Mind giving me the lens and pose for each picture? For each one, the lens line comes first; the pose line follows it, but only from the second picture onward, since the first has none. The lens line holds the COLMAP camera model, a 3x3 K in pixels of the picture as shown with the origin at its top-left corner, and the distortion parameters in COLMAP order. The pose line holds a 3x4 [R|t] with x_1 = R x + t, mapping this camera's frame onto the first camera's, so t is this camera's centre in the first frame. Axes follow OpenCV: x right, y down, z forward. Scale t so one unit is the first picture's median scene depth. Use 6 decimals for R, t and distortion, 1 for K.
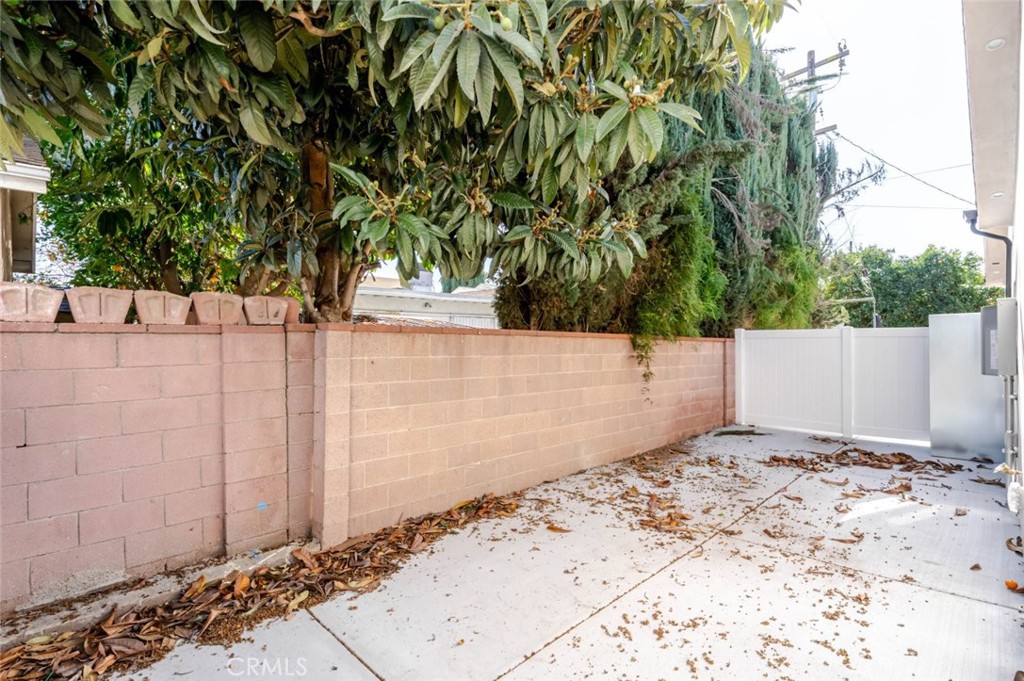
lens RADIAL K [[491.2, 0, 512.0], [0, 491.2, 344.8], [0, 0, 1]] dist [0.002226, -0.000624]
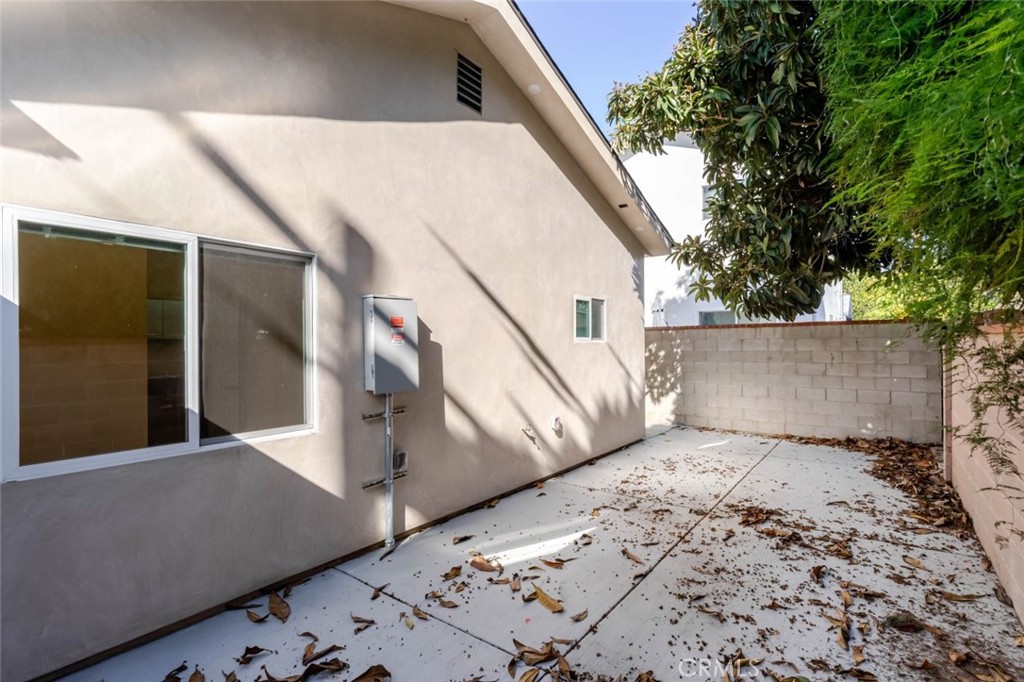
lens RADIAL K [[491.2, 0, 512.0], [0, 491.2, 343.9], [0, 0, 1]] dist [0.002226, -0.000624]
pose [[-0.990293, 0.009984, -0.138634, 0.892093], [0.010369, 0.999944, -0.002054, -0.009814], [0.138606, -0.003471, -0.990341, 1.795425]]
